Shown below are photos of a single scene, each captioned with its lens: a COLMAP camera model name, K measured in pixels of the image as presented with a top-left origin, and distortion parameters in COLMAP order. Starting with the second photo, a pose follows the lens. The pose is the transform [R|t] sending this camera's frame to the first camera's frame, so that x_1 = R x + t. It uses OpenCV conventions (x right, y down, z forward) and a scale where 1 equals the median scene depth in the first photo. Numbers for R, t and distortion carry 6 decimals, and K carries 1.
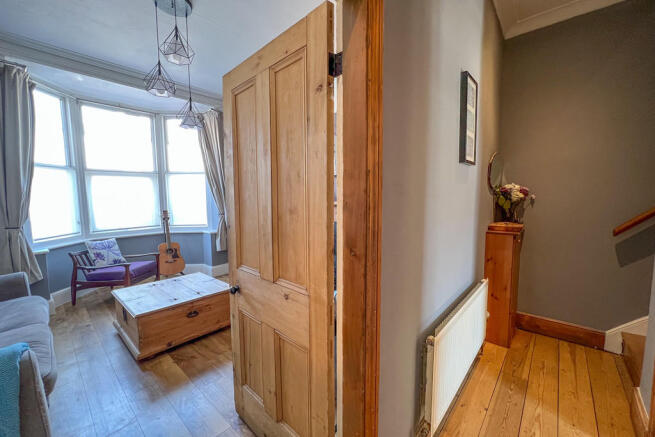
lens RADIAL K [[266.8, 0, 322.5], [0, 266.8, 219.4], [0, 0, 1]] dist [-0.019338, 0.004174]
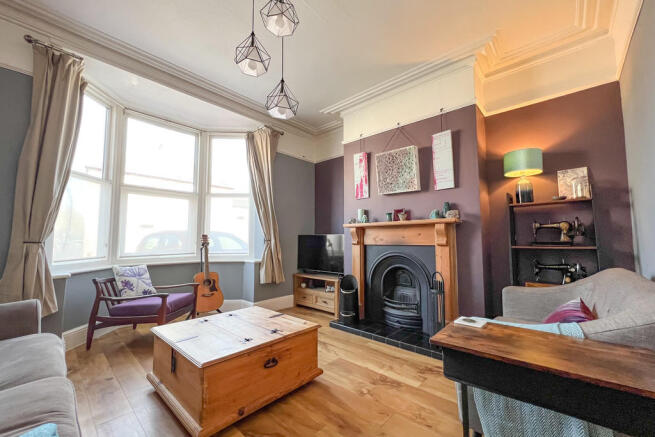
lens RADIAL K [[266.8, 0, 329.0], [0, 266.8, 216.3], [0, 0, 1]] dist [-0.019338, 0.004174]
pose [[0.999946, 0.005131, -0.009049, -0.240613], [-0.006599, 0.985330, -0.170531, 0.070274], [0.008041, 0.170582, 0.985311, 0.184285]]
